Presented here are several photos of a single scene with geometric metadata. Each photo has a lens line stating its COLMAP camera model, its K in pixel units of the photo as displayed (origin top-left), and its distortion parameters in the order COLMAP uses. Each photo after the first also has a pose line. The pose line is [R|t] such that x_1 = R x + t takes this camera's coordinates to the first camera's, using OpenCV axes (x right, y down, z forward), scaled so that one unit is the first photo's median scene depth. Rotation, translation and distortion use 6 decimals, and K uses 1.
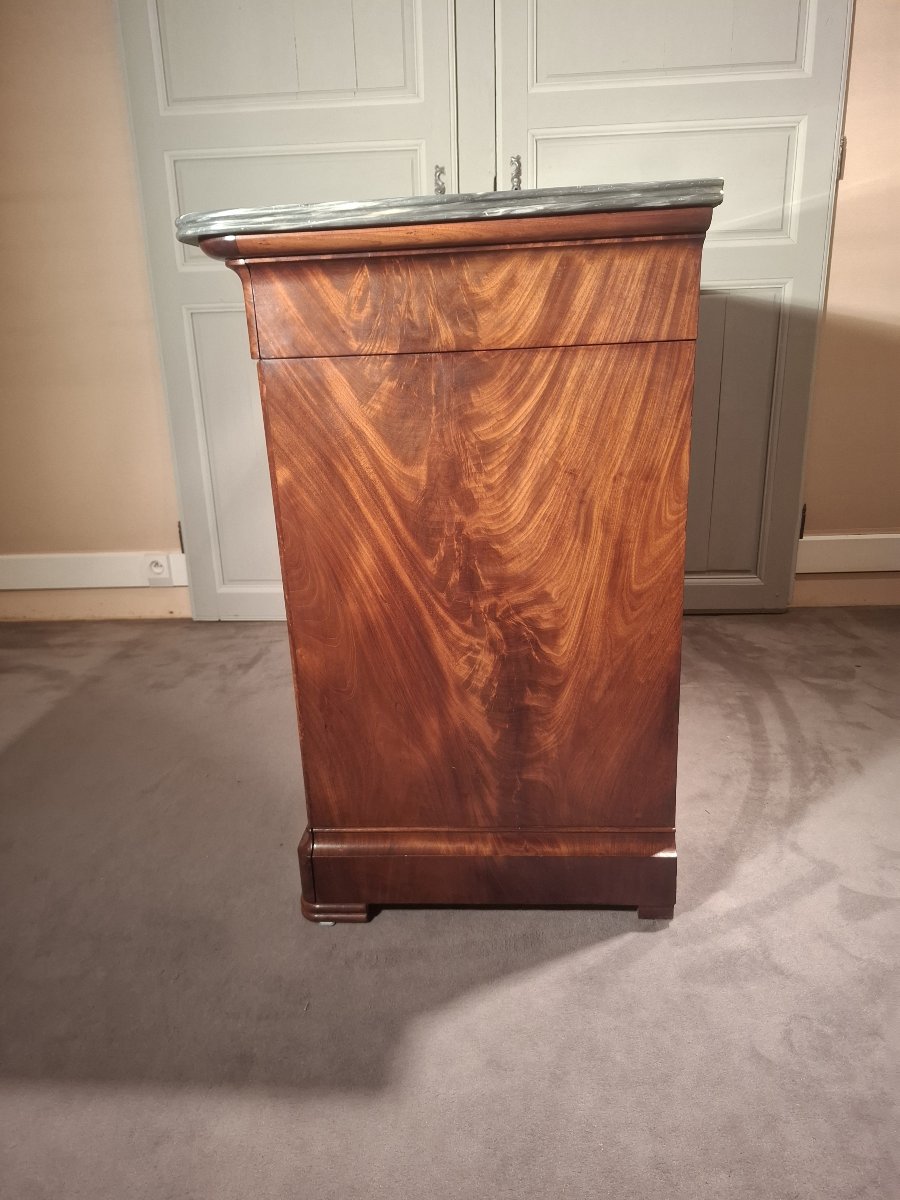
lens RADIAL K [[879.7, 0, 451.5], [0, 879.7, 589.3], [0, 0, 1]] dist [0.053091, -0.079418]
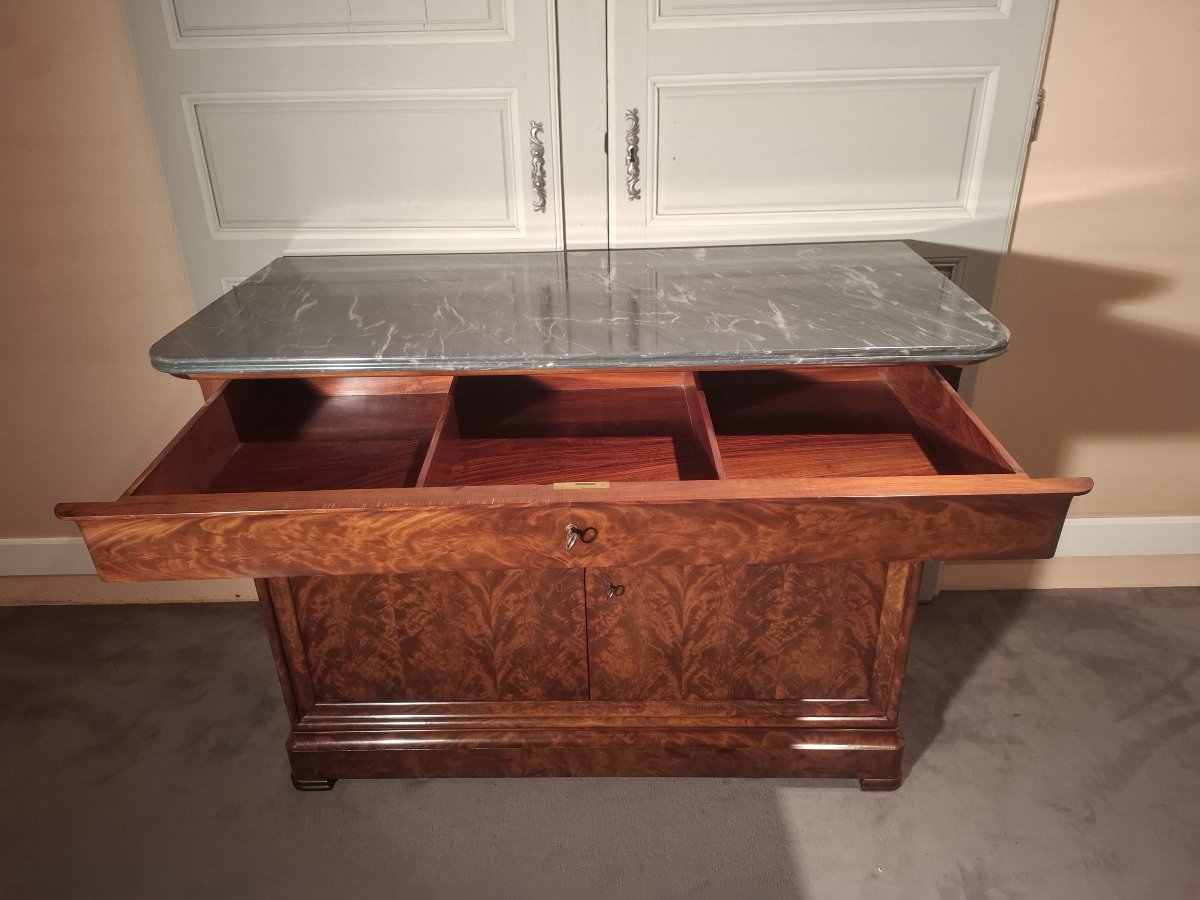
lens RADIAL K [[879.7, 0, 590.3], [0, 879.7, 442.0], [0, 0, 1]] dist [0.053091, -0.079418]
pose [[0.999119, -0.014764, 0.039294, -0.000269], [0.008395, 0.987469, 0.157589, -0.318692], [-0.041128, -0.157120, 0.986723, 0.174196]]
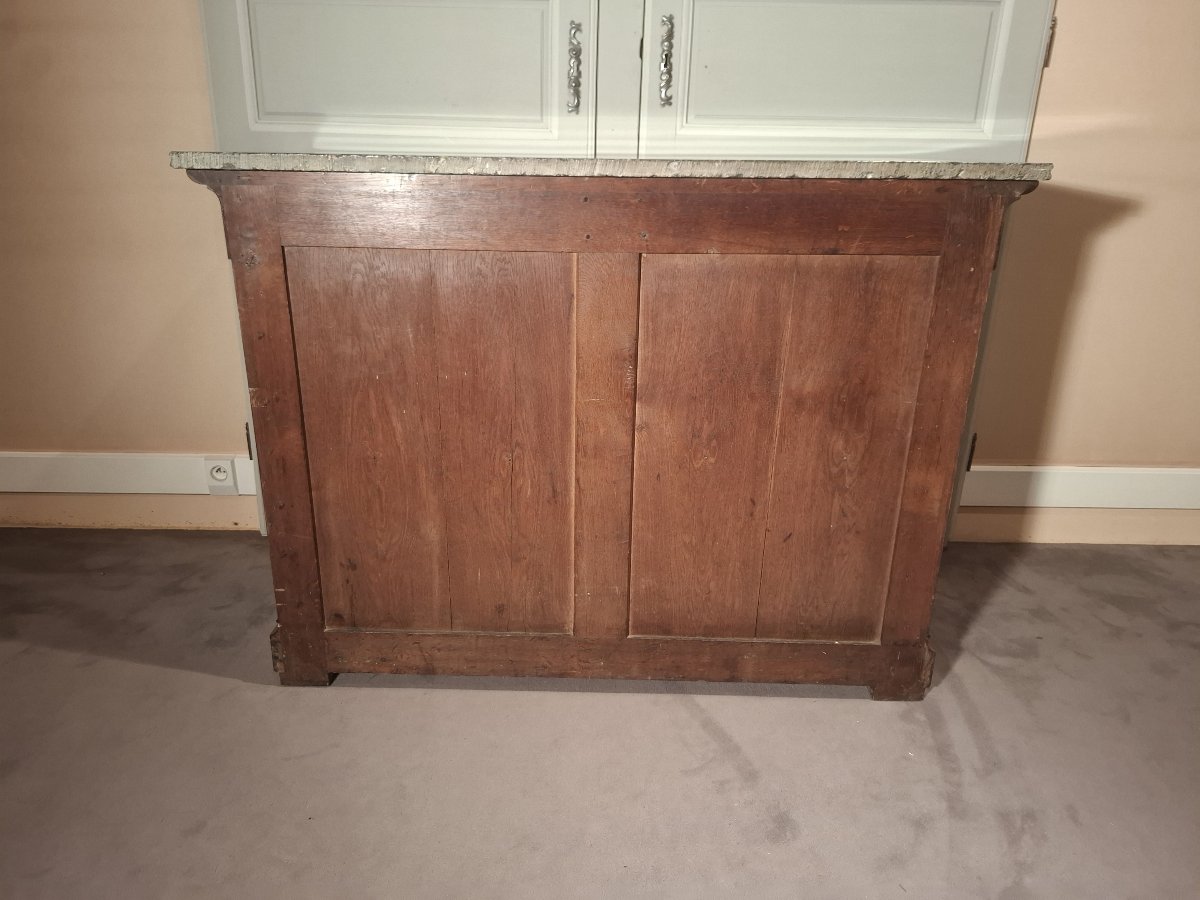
lens RADIAL K [[879.7, 0, 589.8], [0, 879.7, 439.2], [0, 0, 1]] dist [0.053091, -0.079418]
pose [[0.997653, 0.030234, 0.061444, -0.039108], [-0.032780, 0.998627, 0.040868, -0.124221], [-0.060124, -0.042786, 0.997274, 0.161619]]
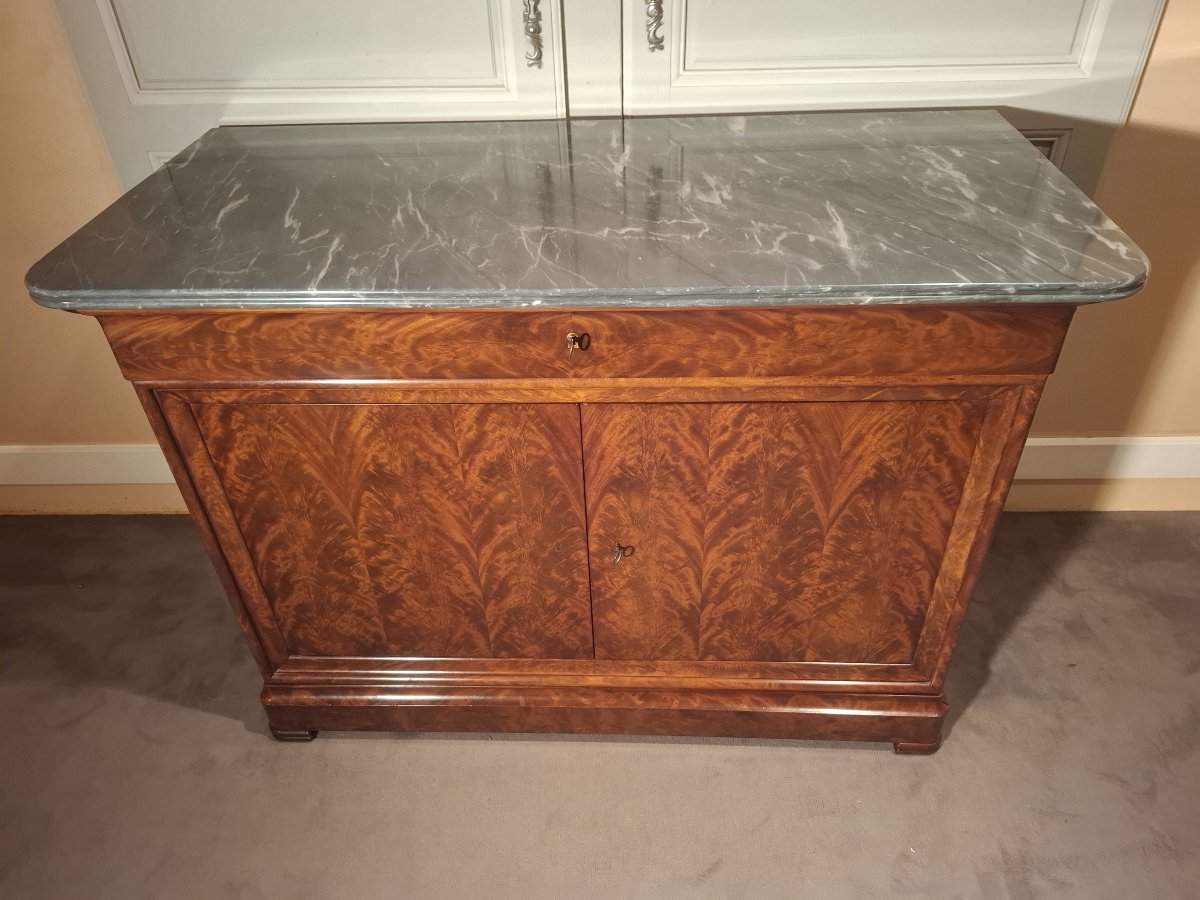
lens RADIAL K [[879.7, 0, 596.7], [0, 879.7, 459.0], [0, 0, 1]] dist [0.053091, -0.079418]
pose [[0.999752, -0.013876, 0.017390, 0.018139], [0.006946, 0.937266, 0.348546, -0.358467], [-0.021136, -0.348339, 0.937130, 0.312897]]
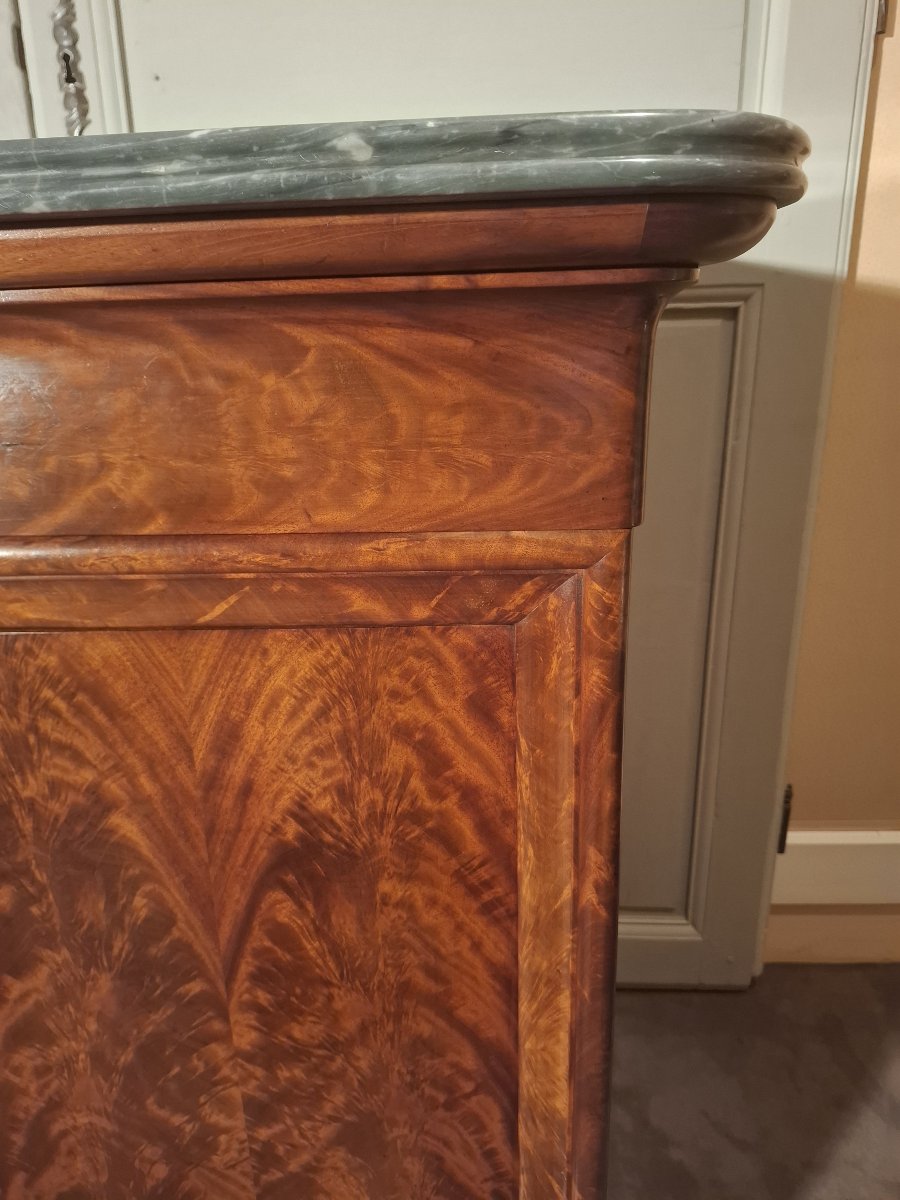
lens RADIAL K [[879.7, 0, 451.8], [0, 879.7, 592.1], [0, 0, 1]] dist [0.053091, -0.079418]
pose [[0.999856, 0.001994, 0.016830, 0.238458], [-0.002212, 0.999913, 0.012985, -0.219116], [-0.016802, -0.013021, 0.999774, 0.601735]]
